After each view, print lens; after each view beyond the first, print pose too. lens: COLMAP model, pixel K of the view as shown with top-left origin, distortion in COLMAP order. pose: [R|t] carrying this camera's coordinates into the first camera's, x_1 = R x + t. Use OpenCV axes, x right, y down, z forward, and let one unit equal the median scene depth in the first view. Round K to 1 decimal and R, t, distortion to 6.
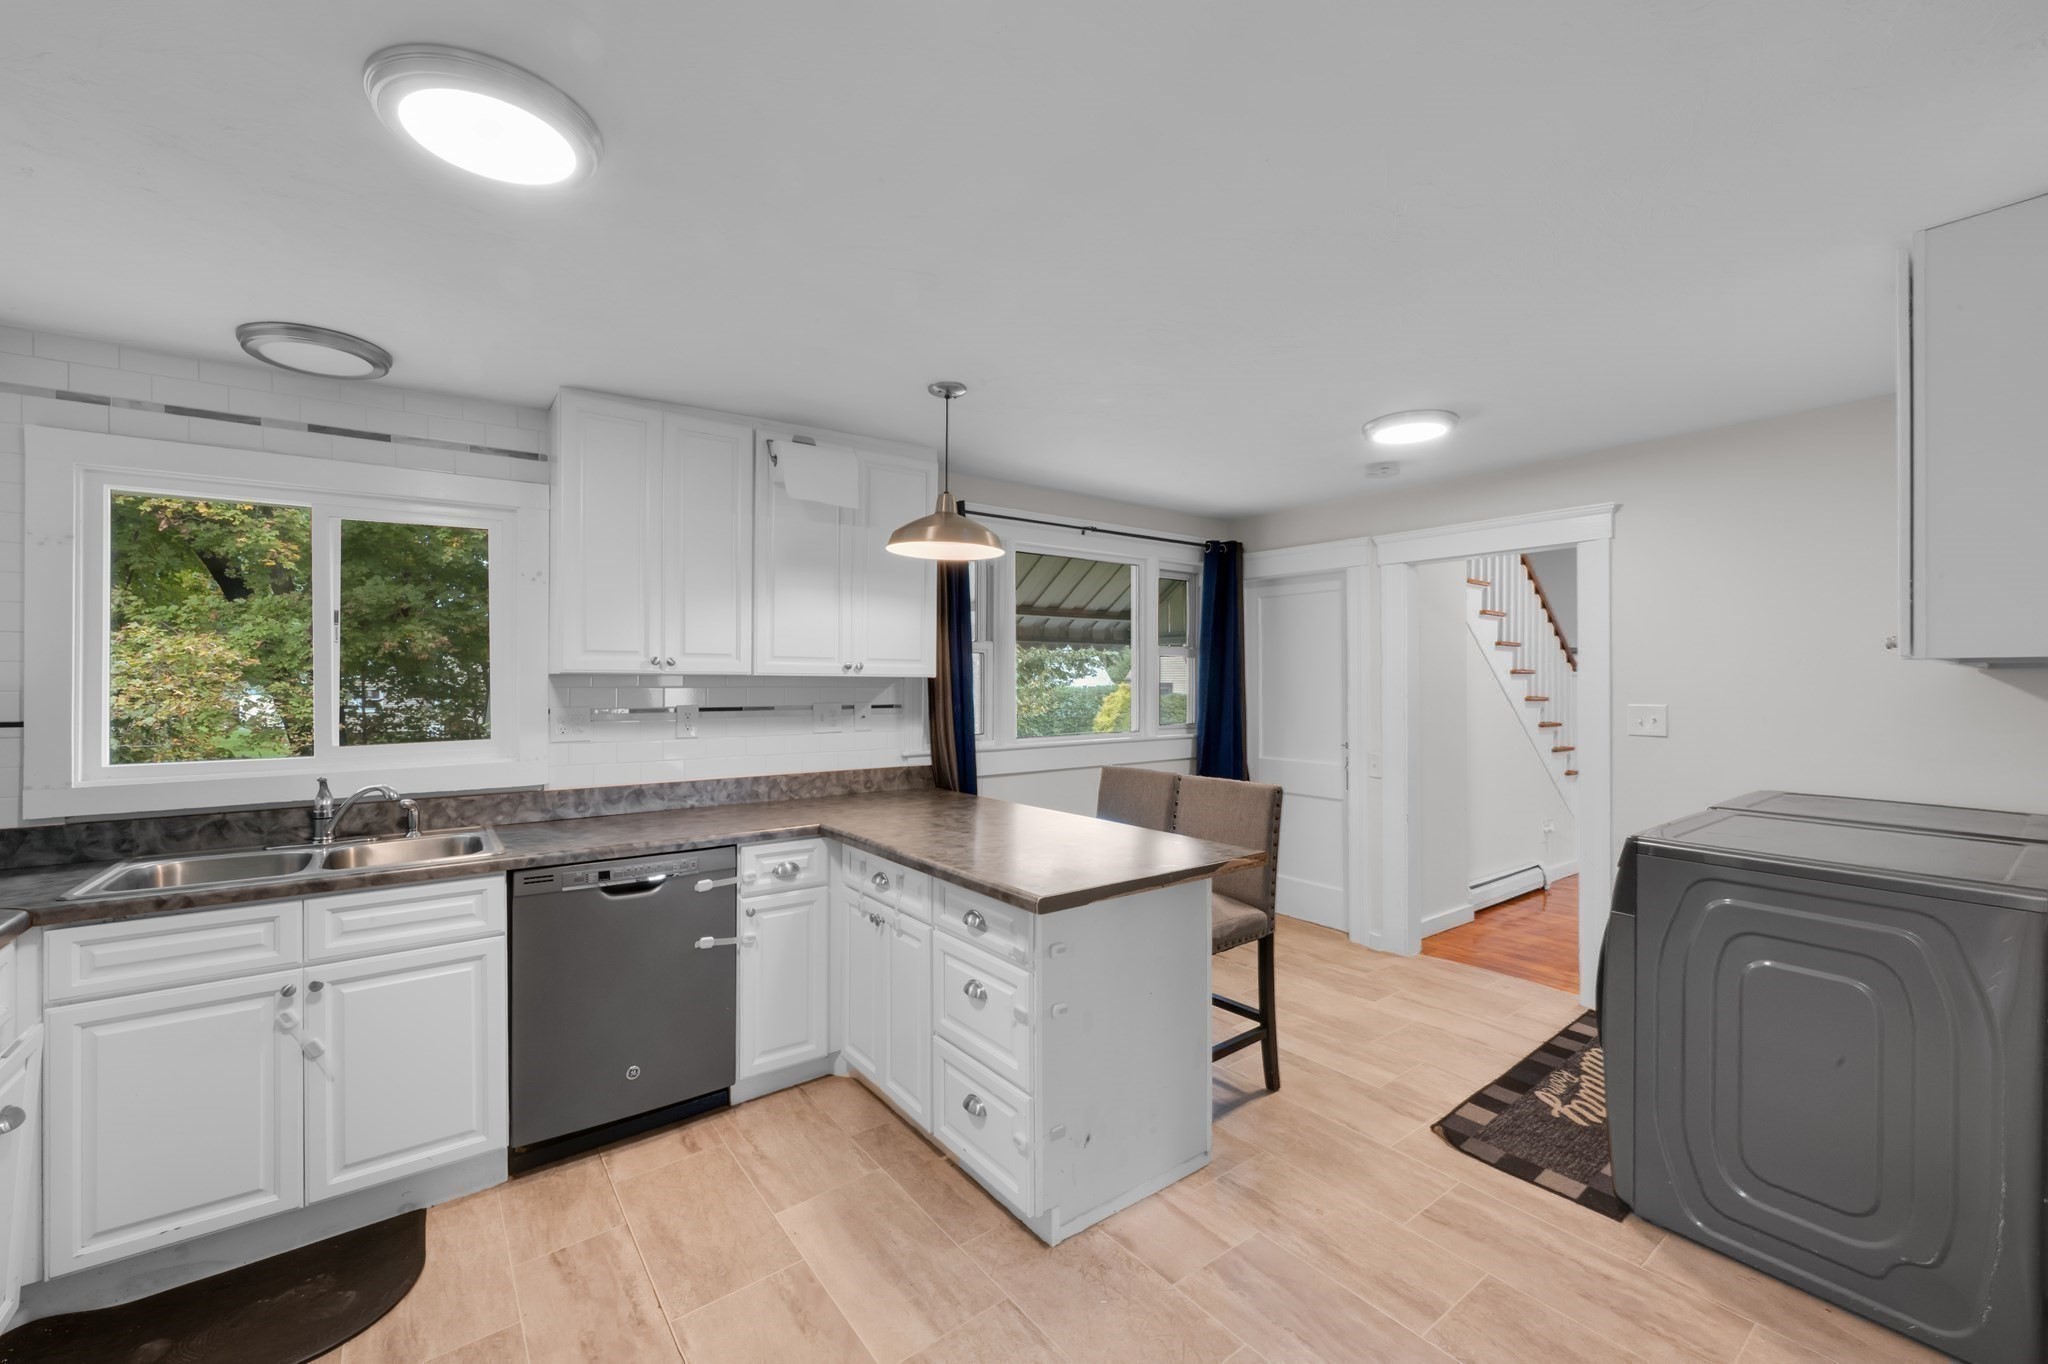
lens RADIAL K [[812.5, 0, 1009.9], [0, 812.5, 680.5], [0, 0, 1]] dist [0.000468, 0.000280]
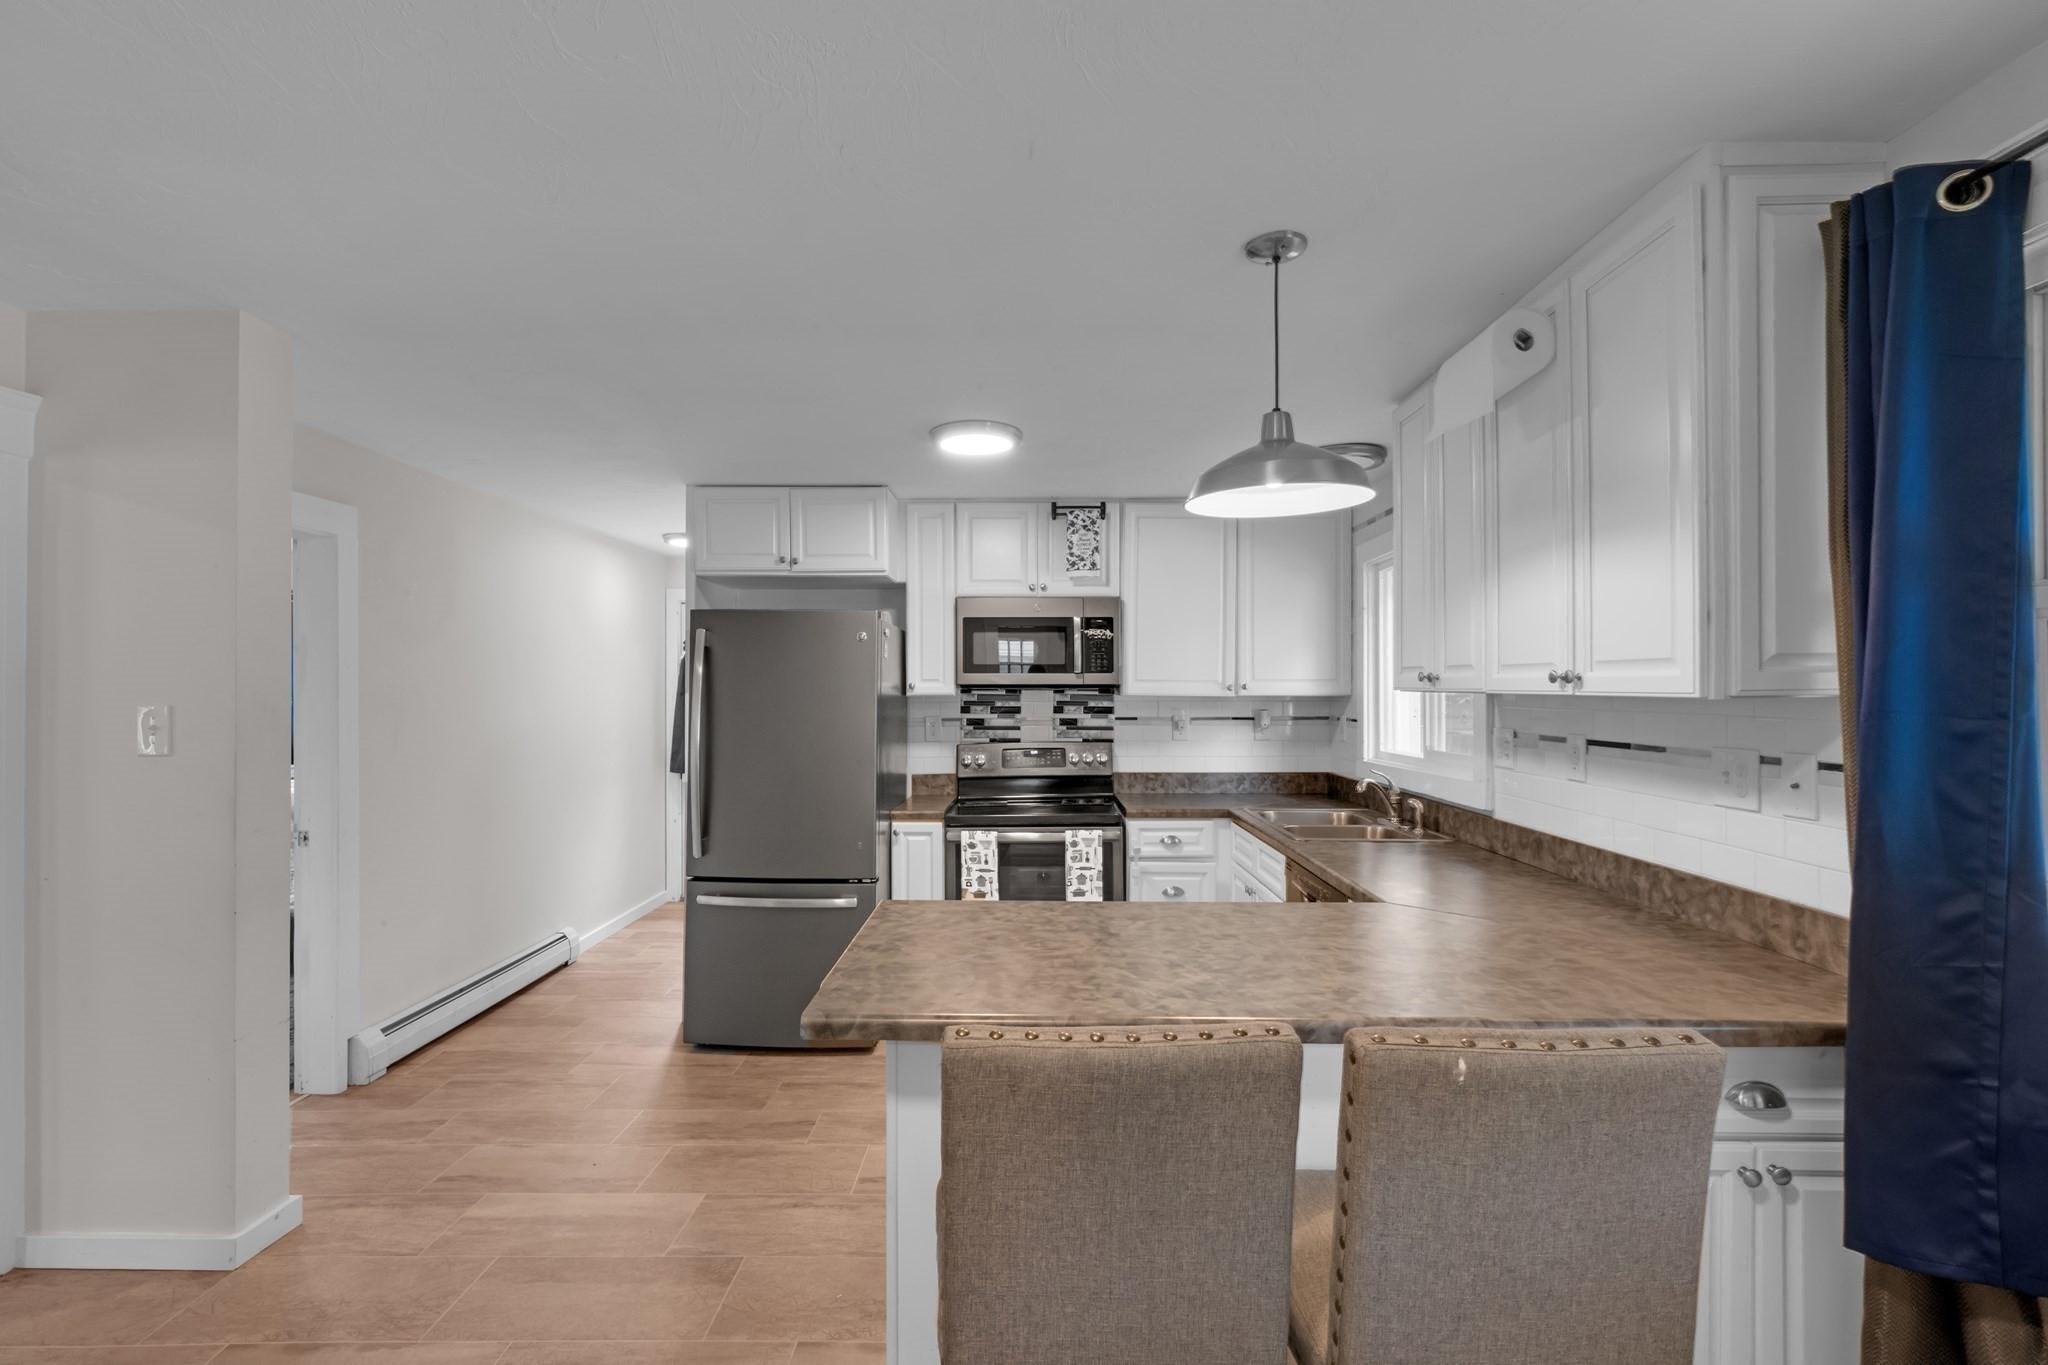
lens RADIAL K [[931.9, 0, 1027.9], [0, 931.9, 690.0], [0, 0, 1]] dist [-0.000961, -0.000126]
pose [[-0.586038, 0.001484, -0.810282, 0.584694], [0.000902, 0.999999, 0.001180, -0.010844], [0.810283, -0.000040, -0.586039, 1.176307]]
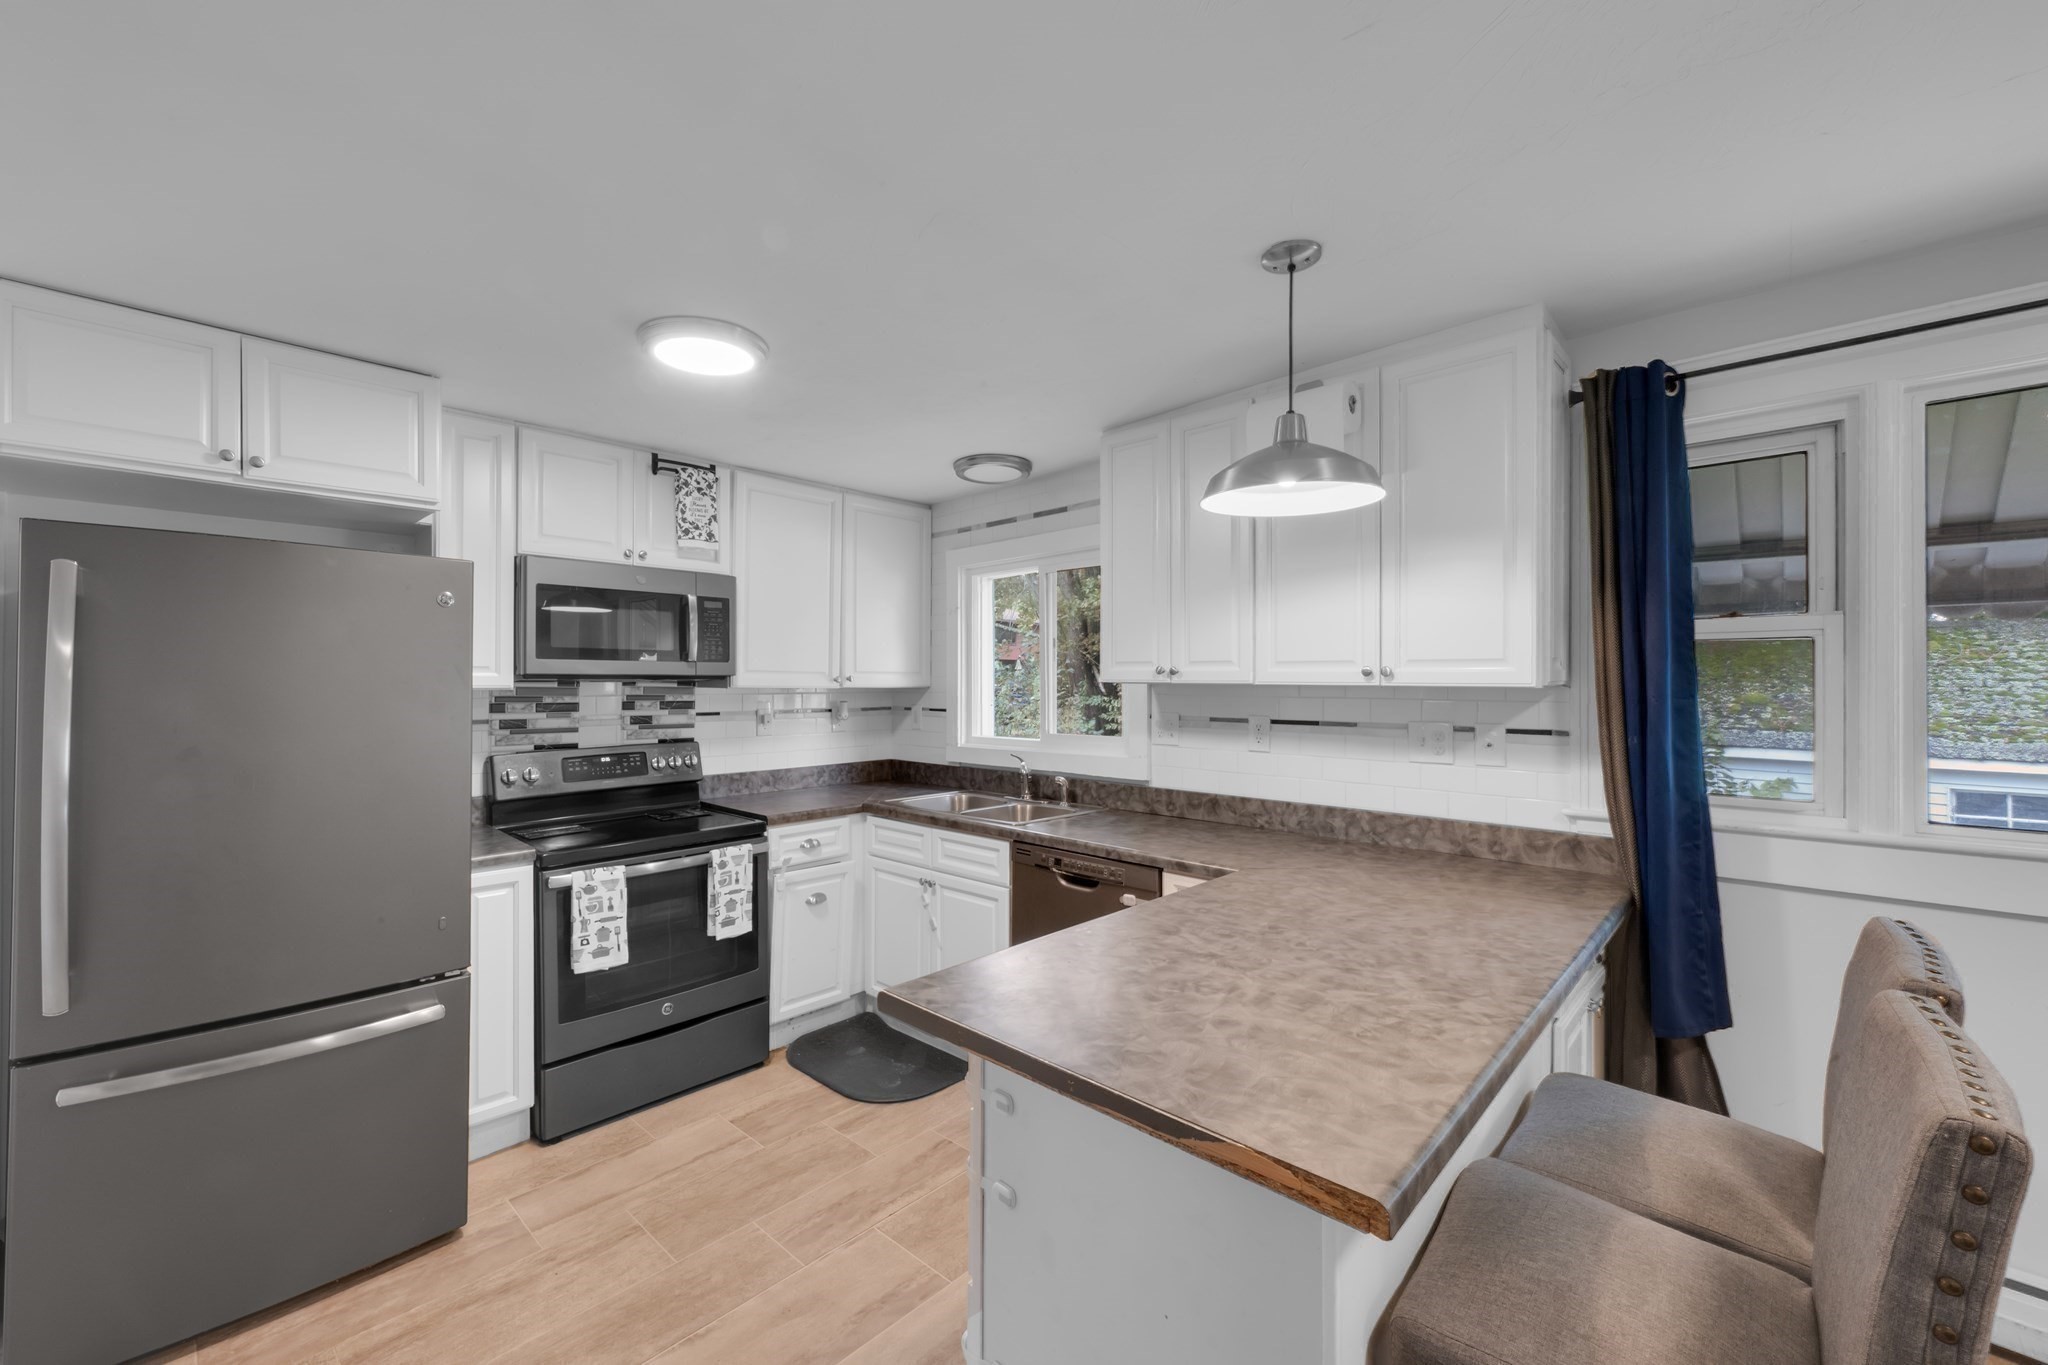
lens RADIAL K [[810.1, 0, 1032.5], [0, 810.1, 678.6], [0, 0, 1]] dist [-0.001571, 0.000000]
pose [[0.196199, -0.003276, -0.980559, 0.492388], [-0.000771, 0.999994, -0.003496, -0.009581], [0.980564, 0.001442, 0.196196, 0.612791]]
